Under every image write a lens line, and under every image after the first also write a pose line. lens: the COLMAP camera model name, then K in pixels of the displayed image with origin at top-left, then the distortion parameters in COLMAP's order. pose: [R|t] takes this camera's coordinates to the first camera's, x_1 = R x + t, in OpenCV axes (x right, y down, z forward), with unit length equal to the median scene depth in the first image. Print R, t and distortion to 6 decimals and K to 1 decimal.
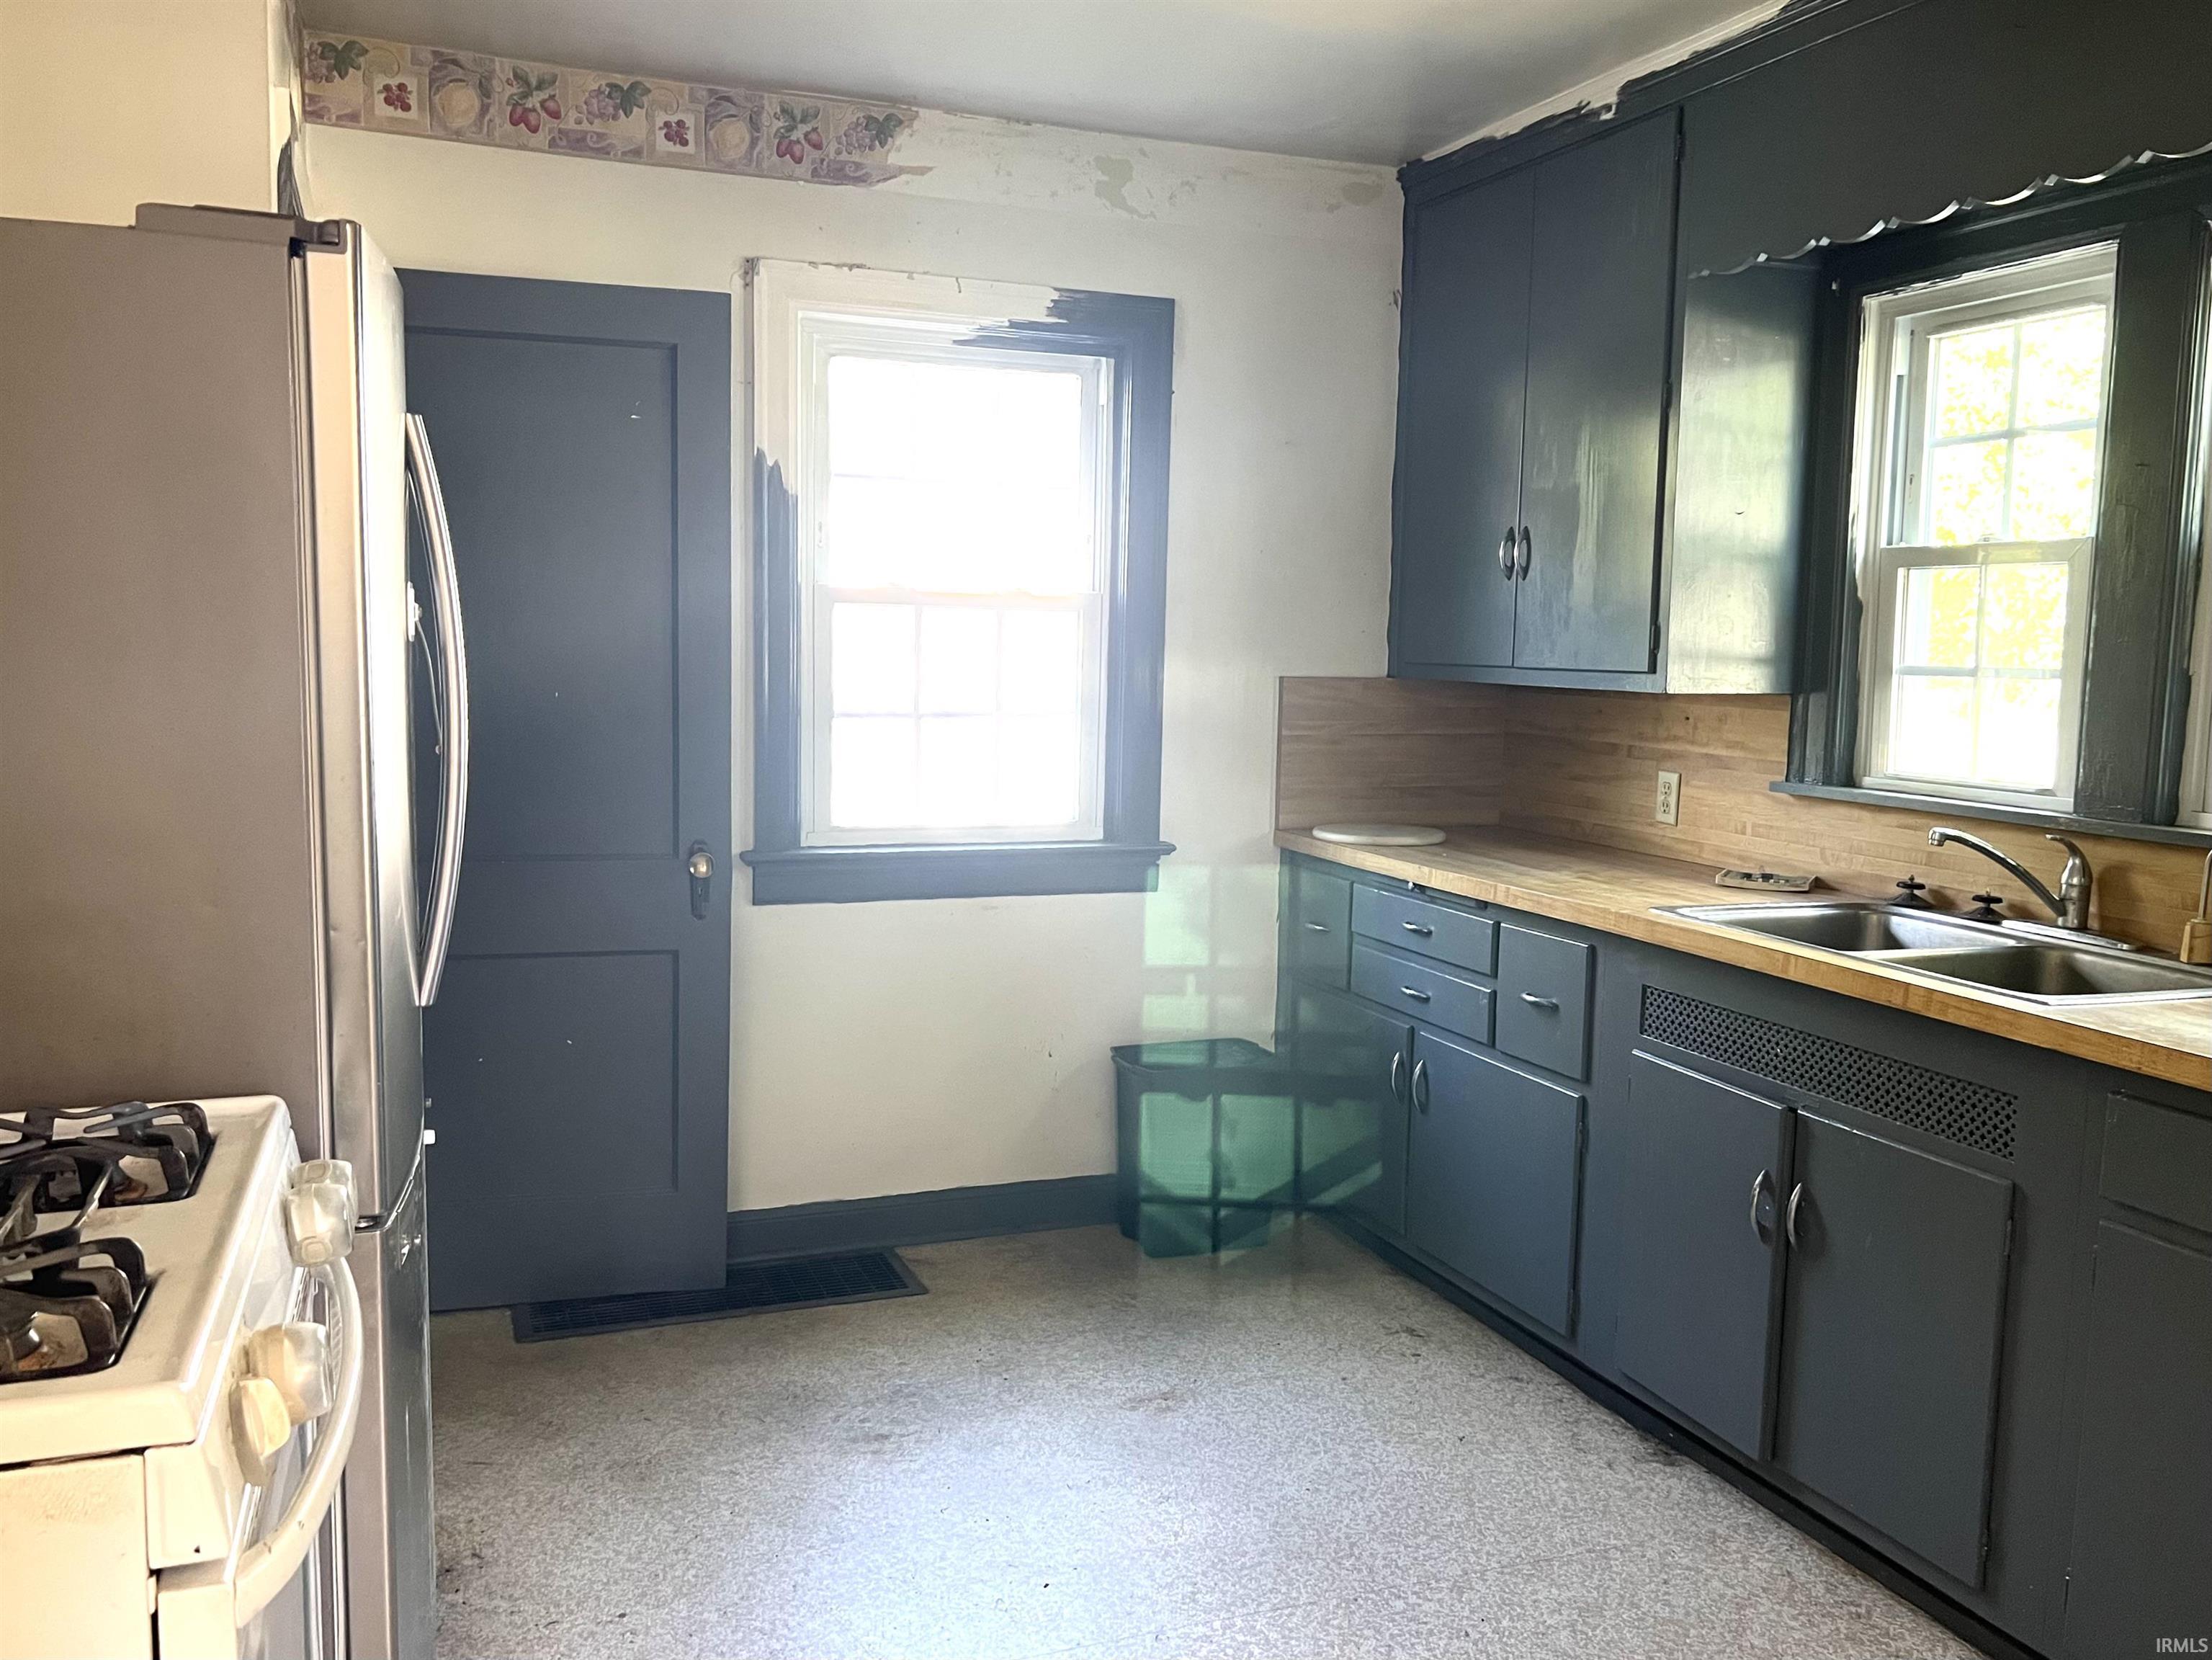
lens RADIAL K [[1691.6, 0, 1106.0], [0, 1691.6, 830.0], [0, 0, 1]] dist [-0.054479, 0.002466]
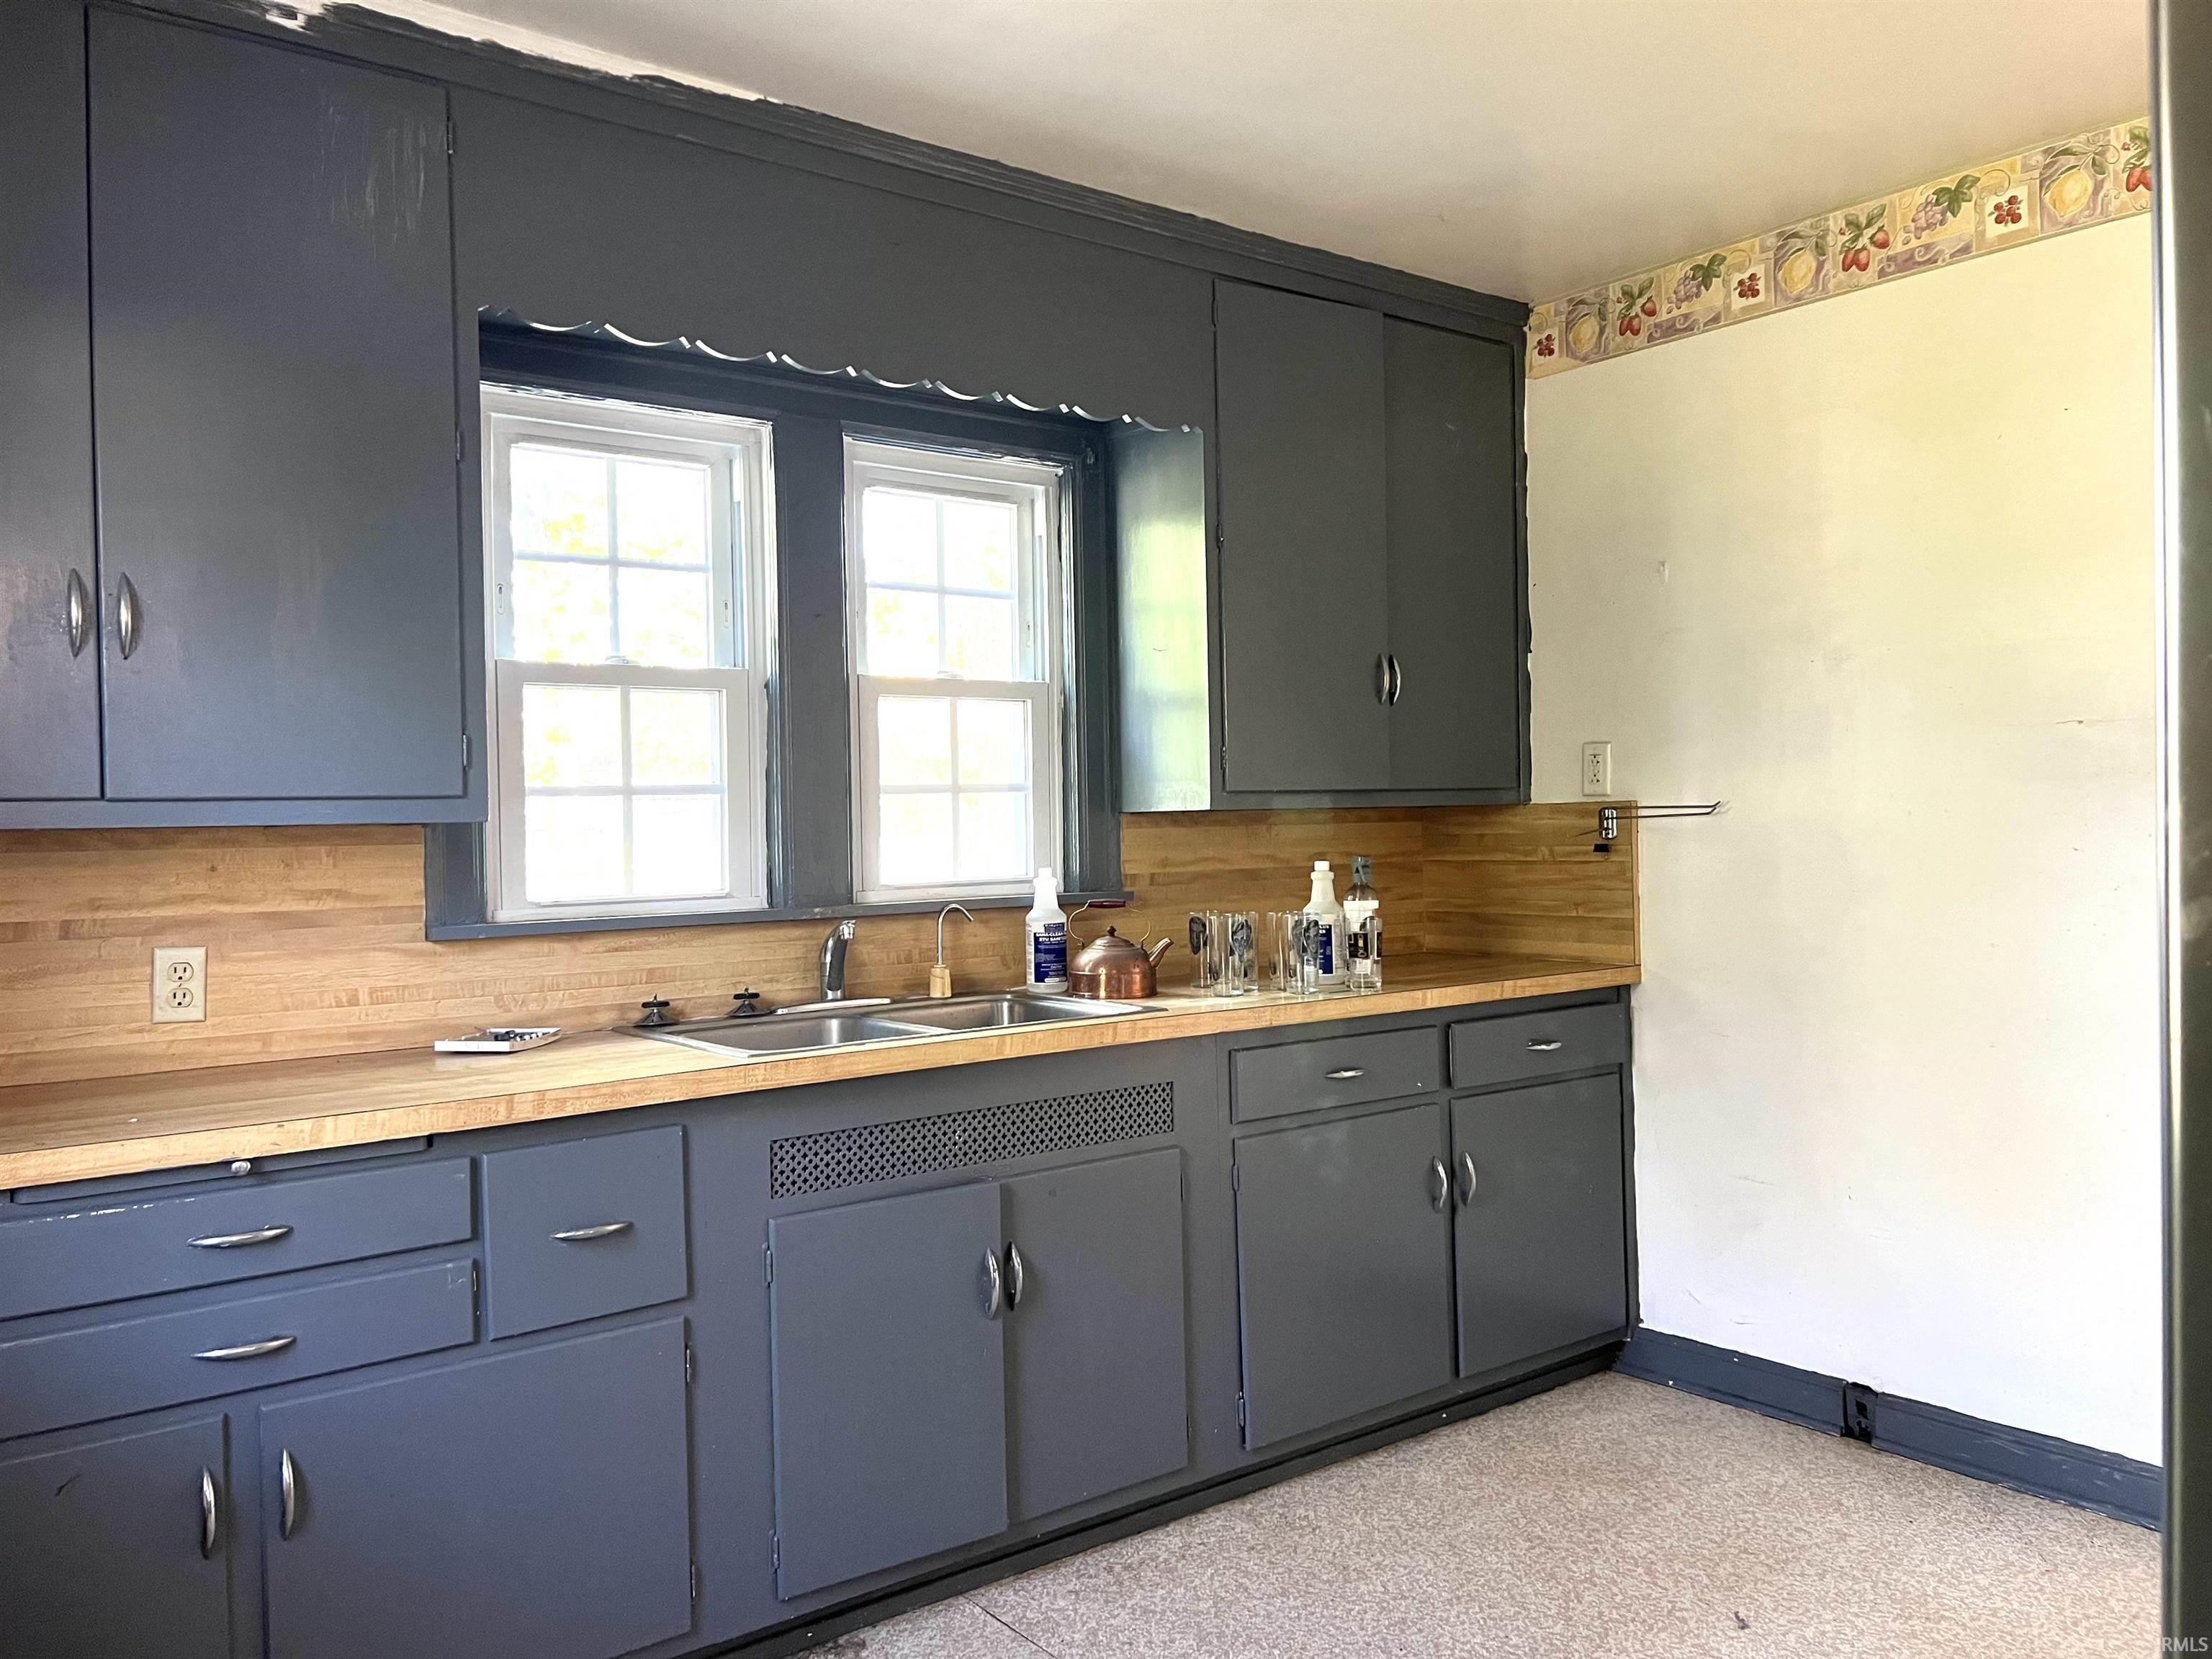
lens RADIAL K [[1653.4, 0, 1103.8], [0, 1653.4, 815.4], [0, 0, 1]] dist [0.006861, 0.001701]
pose [[-0.269601, -0.019036, 0.962784, -0.942736], [0.118476, 0.991553, 0.052780, -0.174393], [-0.955656, 0.128296, -0.265069, 1.759395]]
